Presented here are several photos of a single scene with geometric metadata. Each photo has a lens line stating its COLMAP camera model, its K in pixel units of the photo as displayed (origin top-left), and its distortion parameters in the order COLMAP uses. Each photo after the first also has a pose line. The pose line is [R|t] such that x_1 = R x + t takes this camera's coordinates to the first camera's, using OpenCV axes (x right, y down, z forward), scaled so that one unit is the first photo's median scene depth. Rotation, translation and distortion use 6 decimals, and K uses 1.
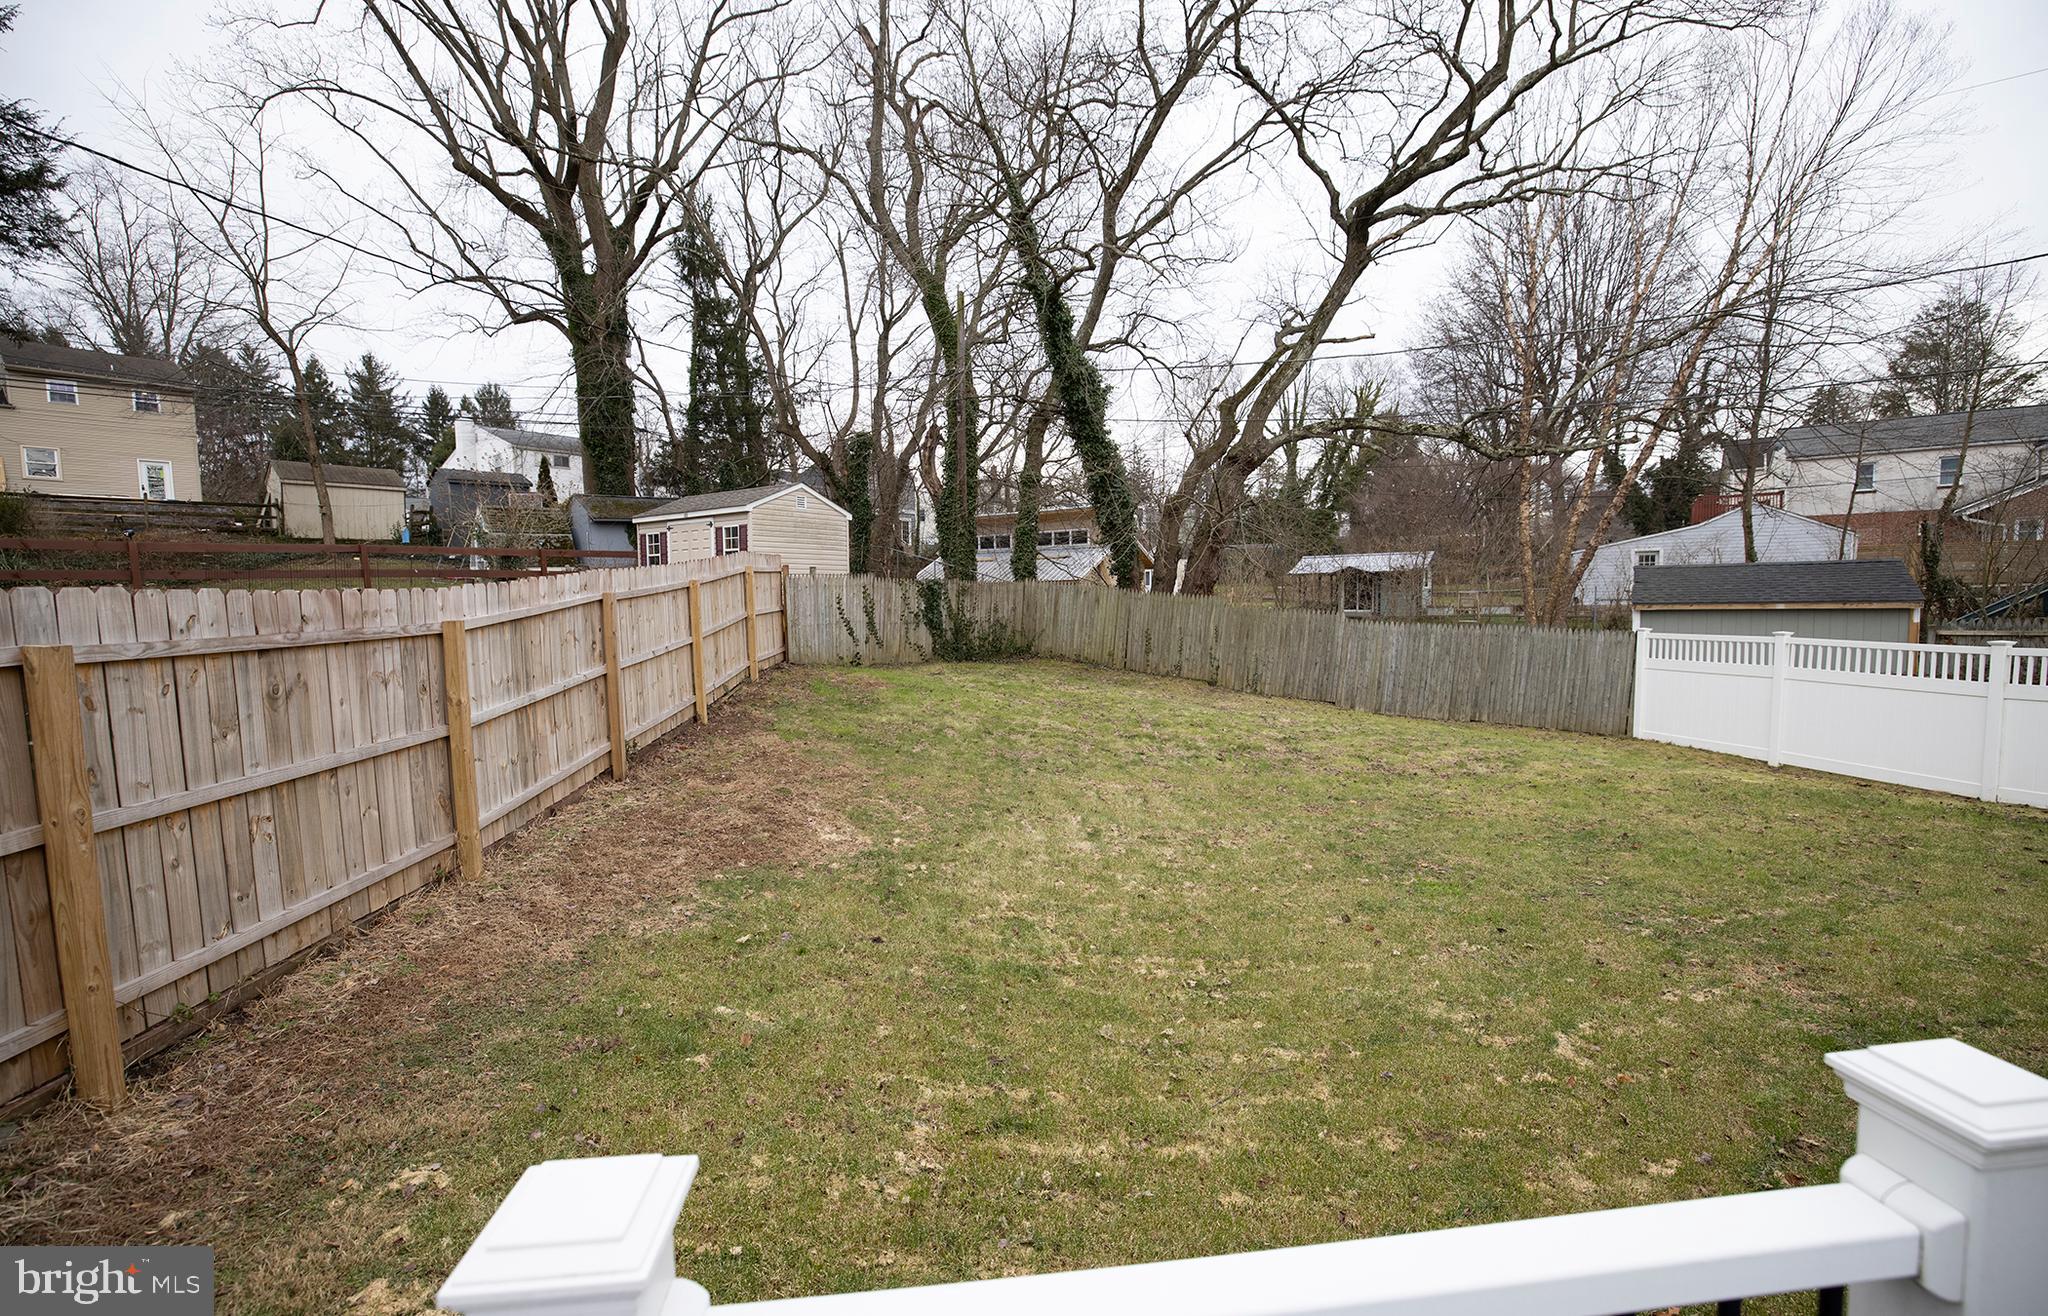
lens RADIAL K [[880.3, 0, 1036.5], [0, 880.3, 660.5], [0, 0, 1]] dist [-0.026716, 0.000139]
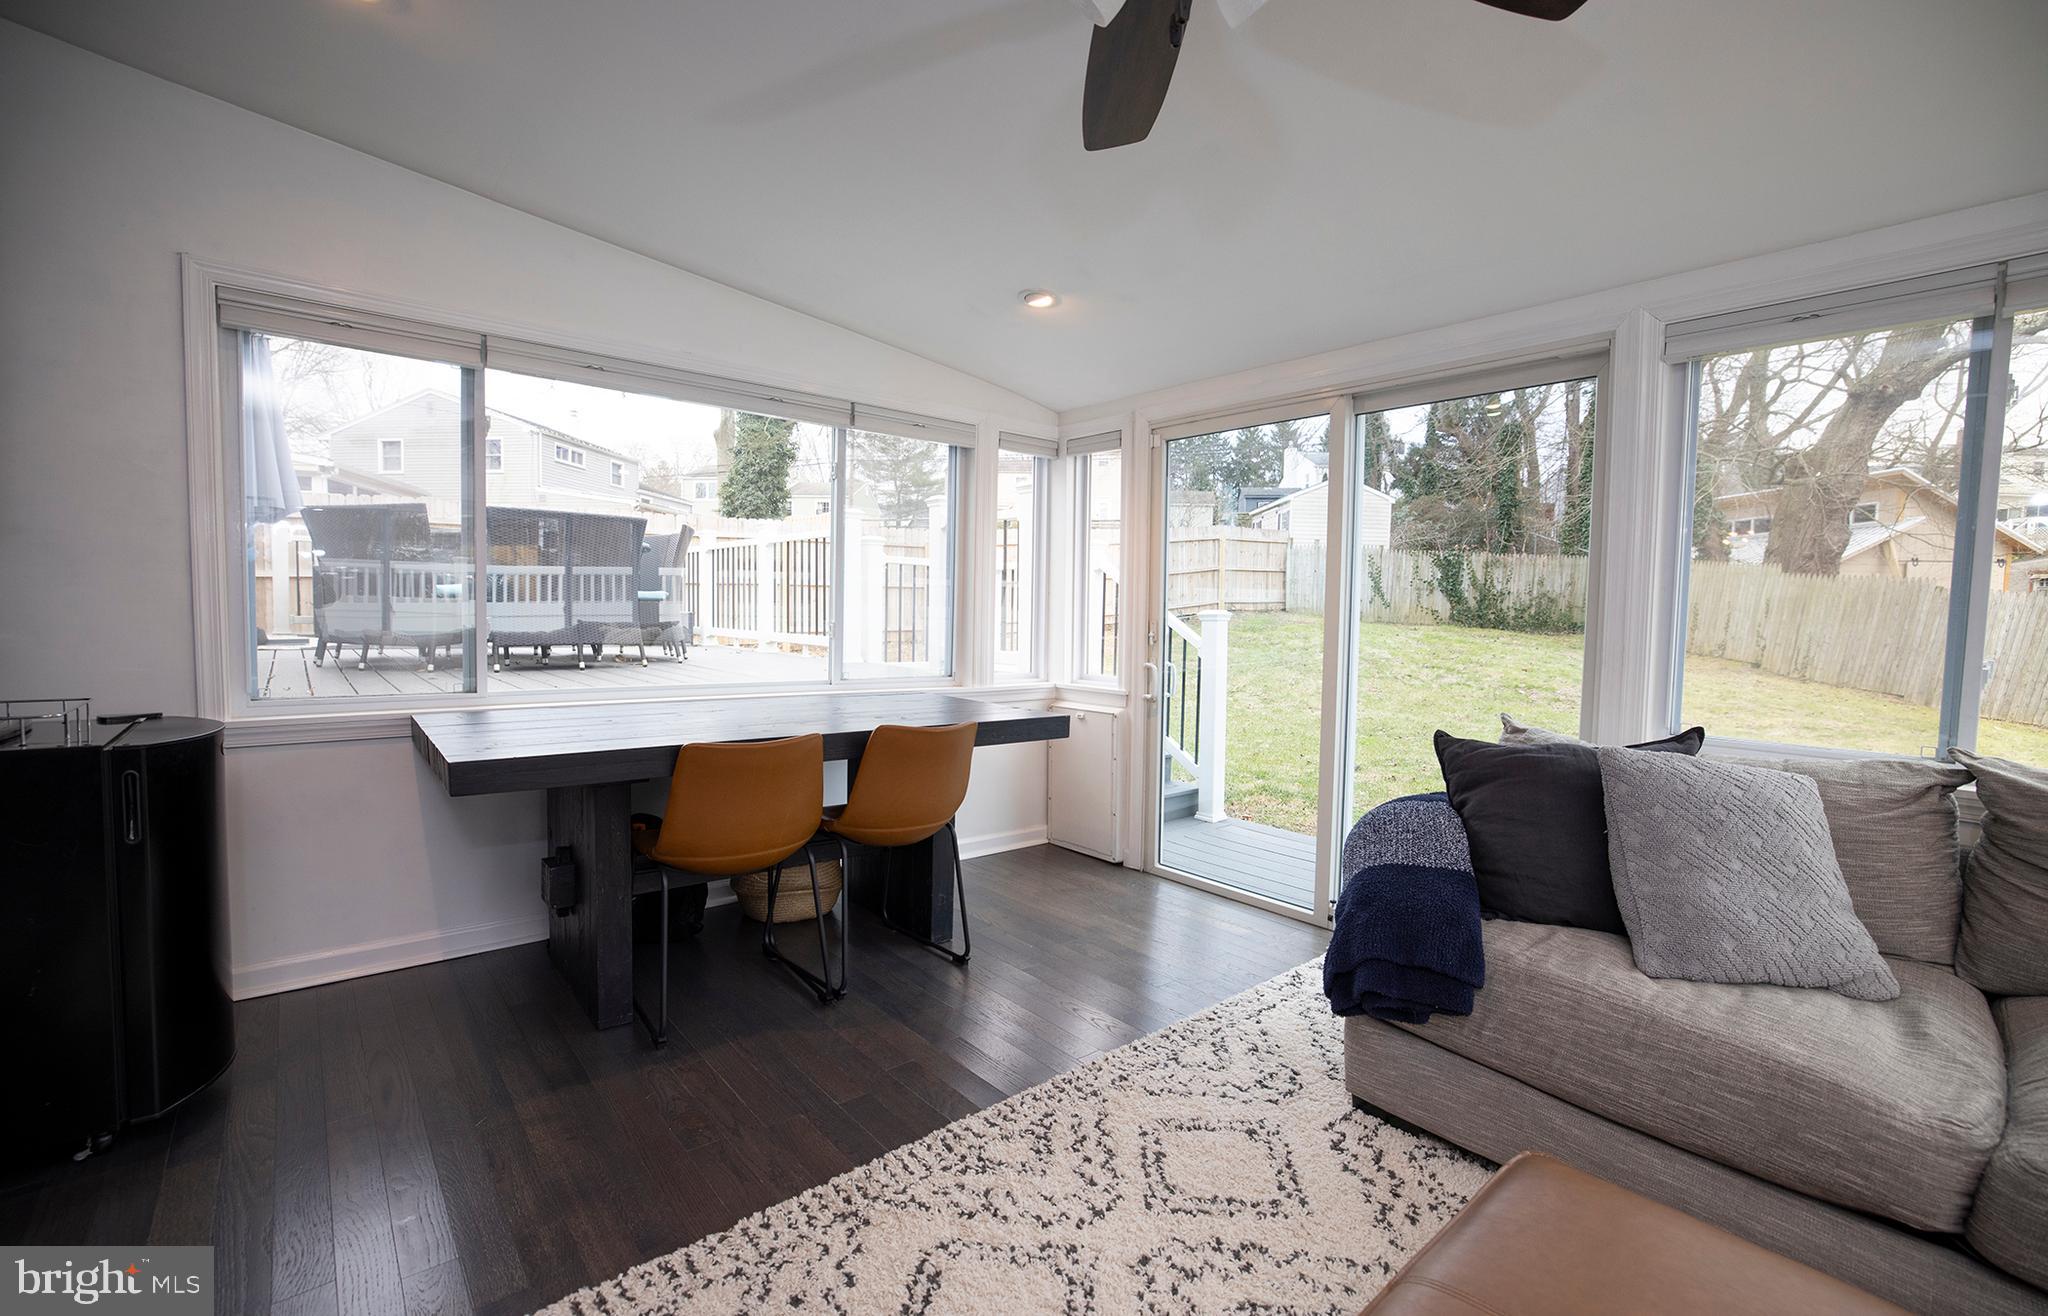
lens RADIAL K [[880.3, 0, 1036.5], [0, 880.3, 660.5], [0, 0, 1]] dist [-0.026716, 0.000139]
pose [[0.558026, 0.074973, -0.826430, 0.505146], [-0.091422, 0.995402, 0.028571, 0.060702], [0.824772, 0.059611, 0.562315, -0.052065]]
